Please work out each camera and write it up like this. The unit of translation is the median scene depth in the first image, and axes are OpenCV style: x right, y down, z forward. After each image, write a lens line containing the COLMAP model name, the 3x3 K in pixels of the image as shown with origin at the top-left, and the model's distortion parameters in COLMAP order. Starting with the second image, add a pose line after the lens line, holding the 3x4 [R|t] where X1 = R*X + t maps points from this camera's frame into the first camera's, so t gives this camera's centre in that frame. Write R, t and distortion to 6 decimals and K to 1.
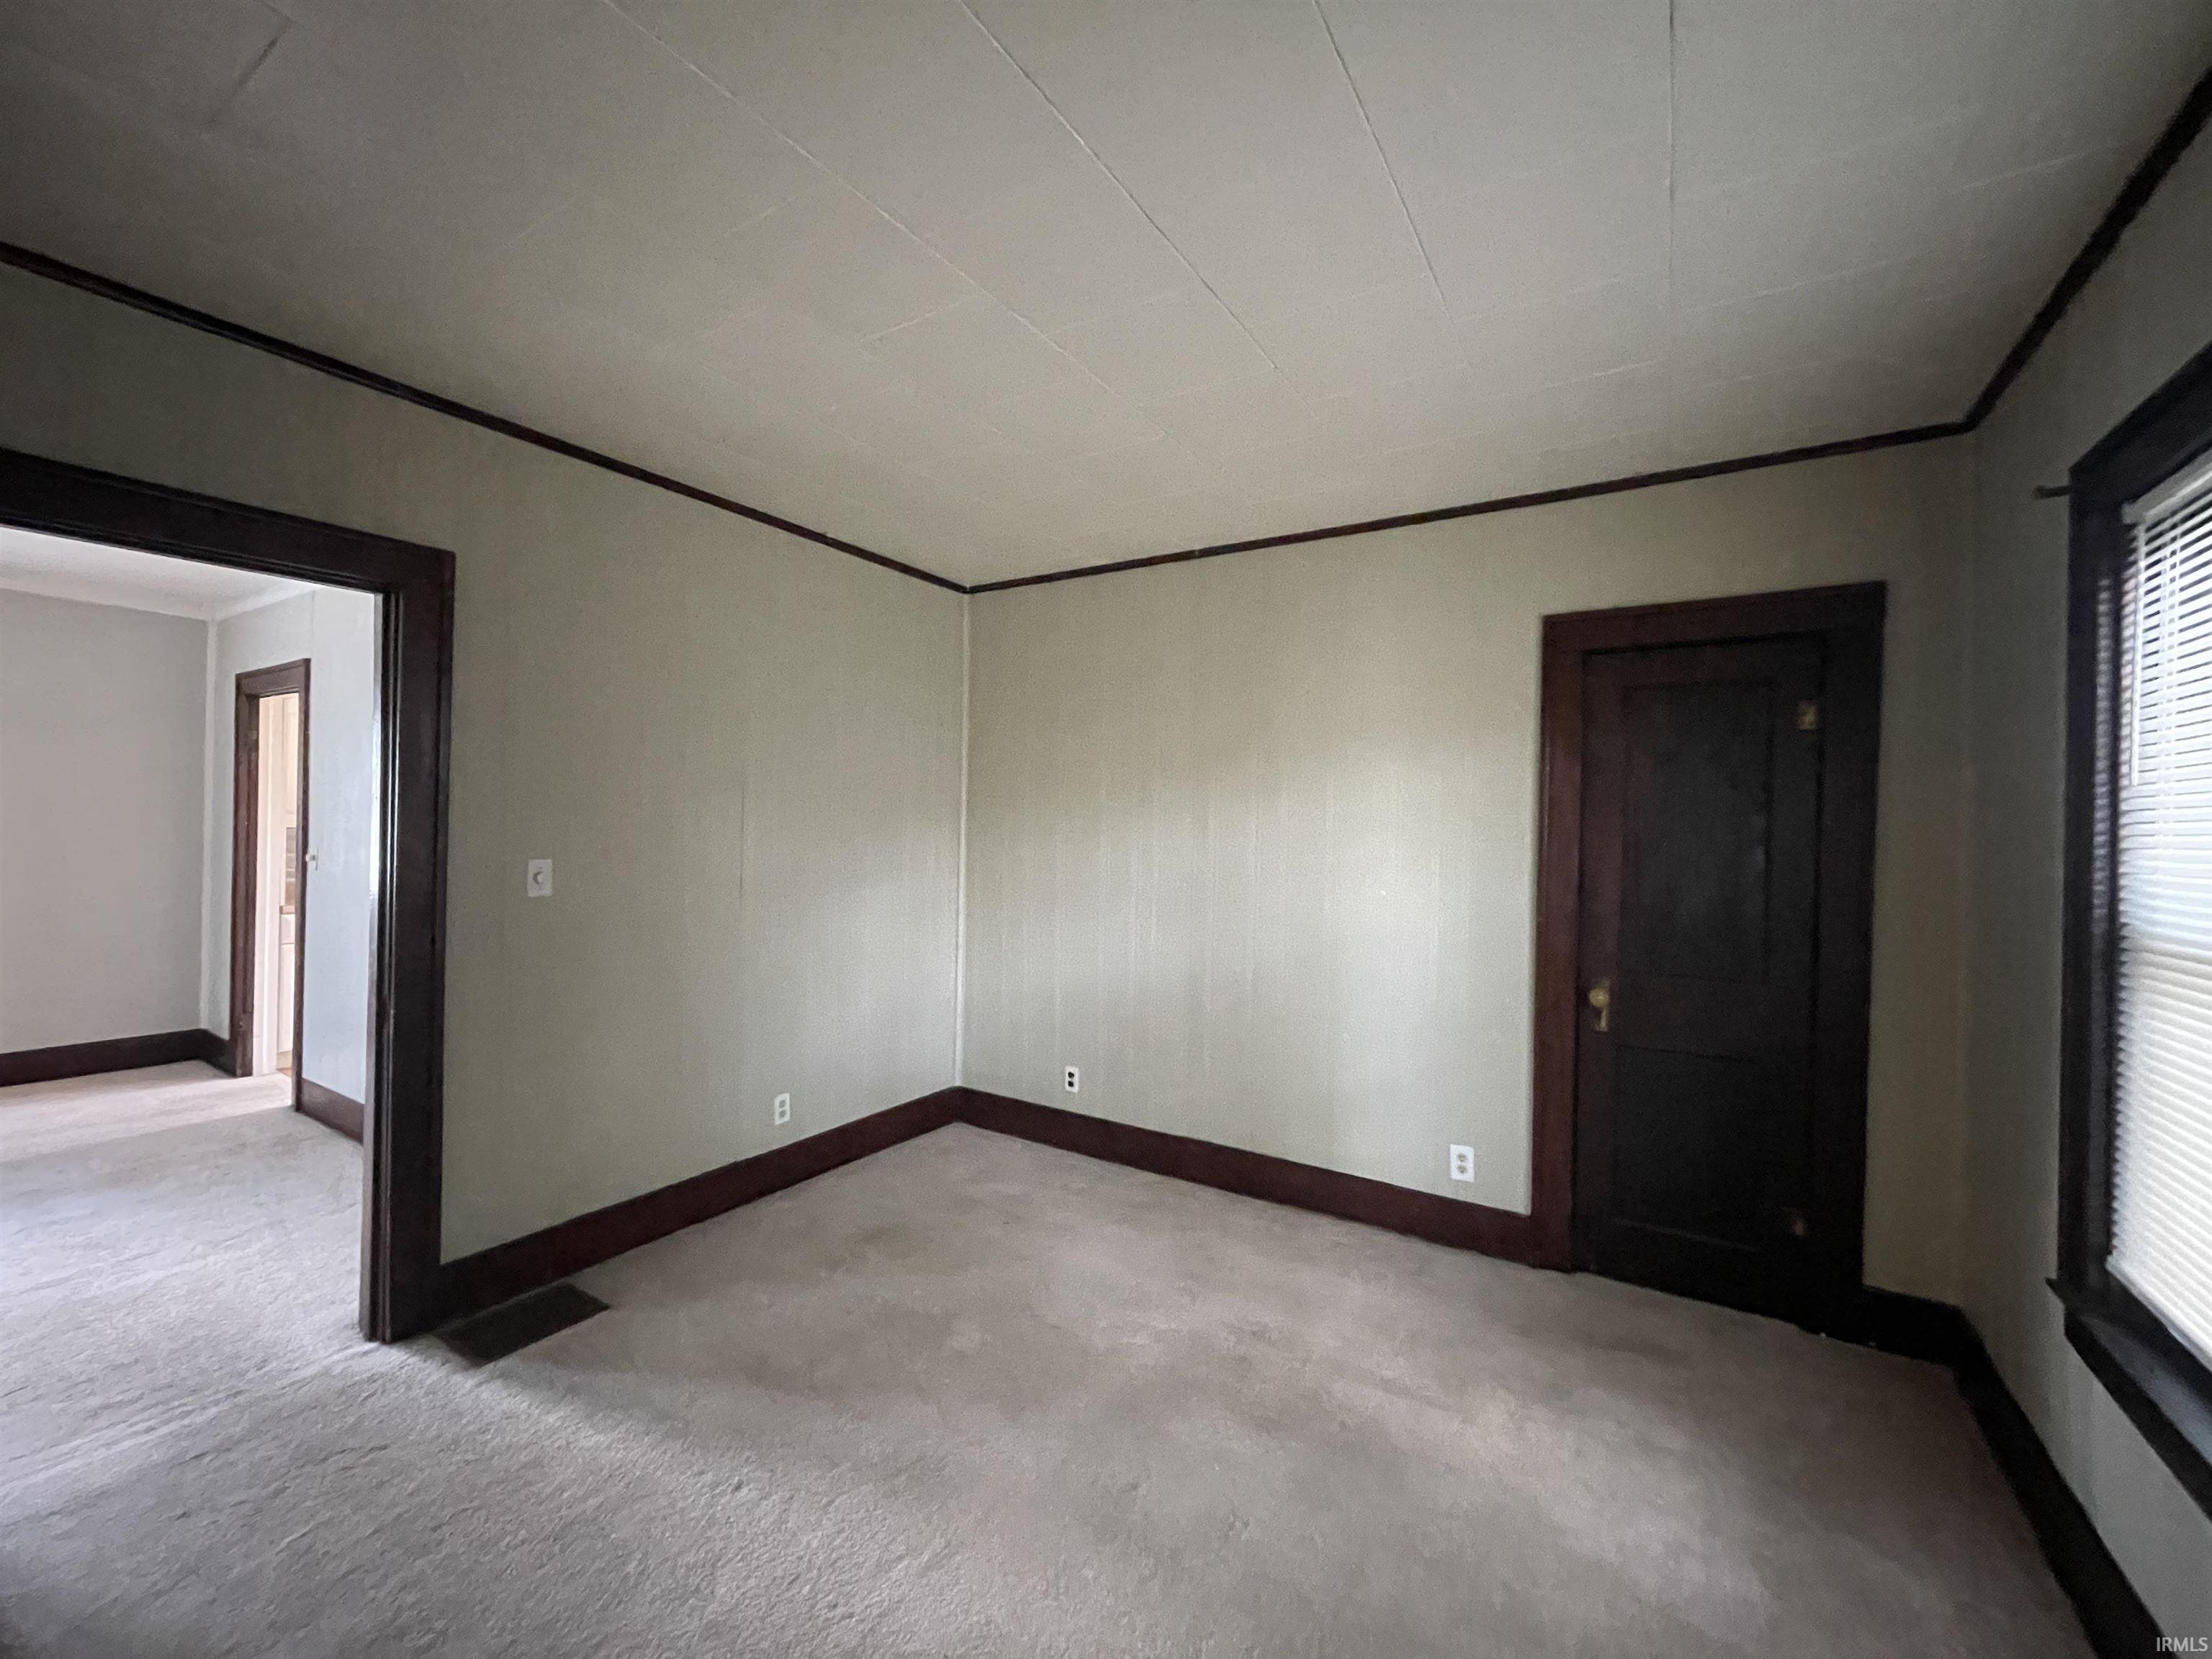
lens RADIAL K [[891.9, 0, 1096.4], [0, 891.9, 833.1], [0, 0, 1]] dist [-0.008428, 0.000224]
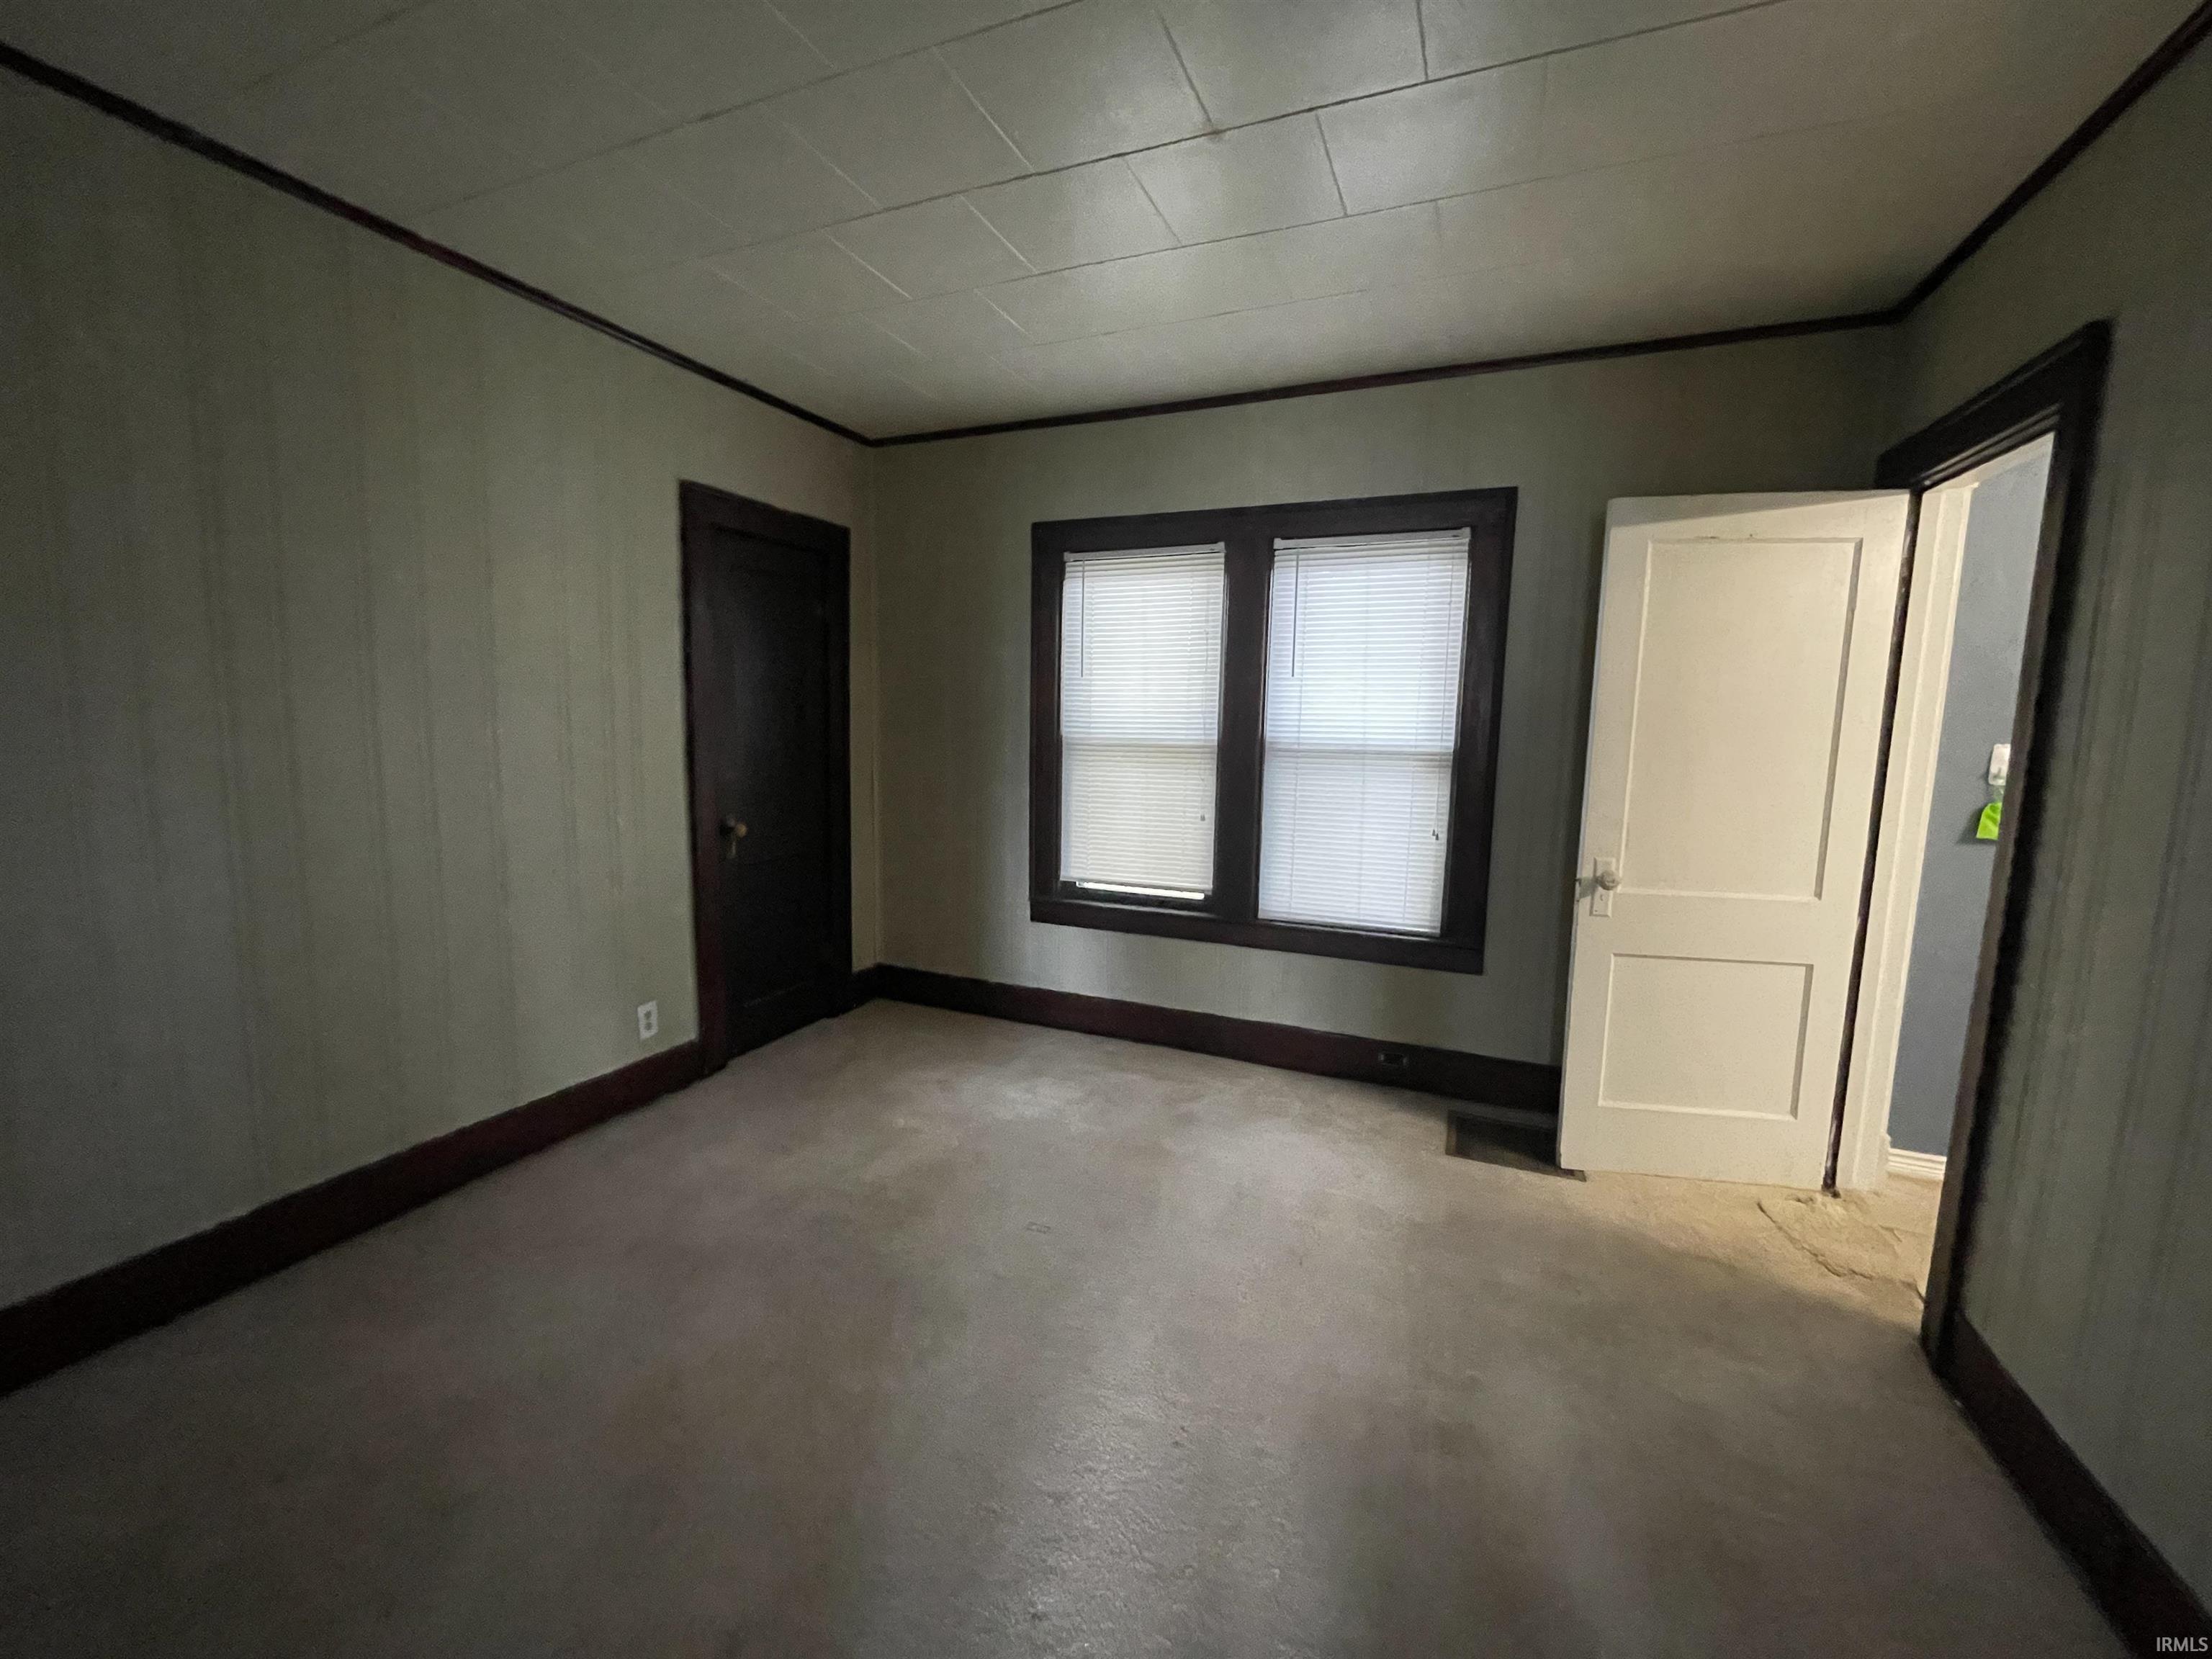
lens RADIAL K [[891.9, 0, 1105.9], [0, 891.9, 815.0], [0, 0, 1]] dist [-0.008428, 0.000224]
pose [[-0.160089, -0.127065, 0.978890, -0.645968], [-0.008604, 0.991822, 0.127337, 0.009089], [-0.987065, 0.011963, -0.159873, 0.670774]]
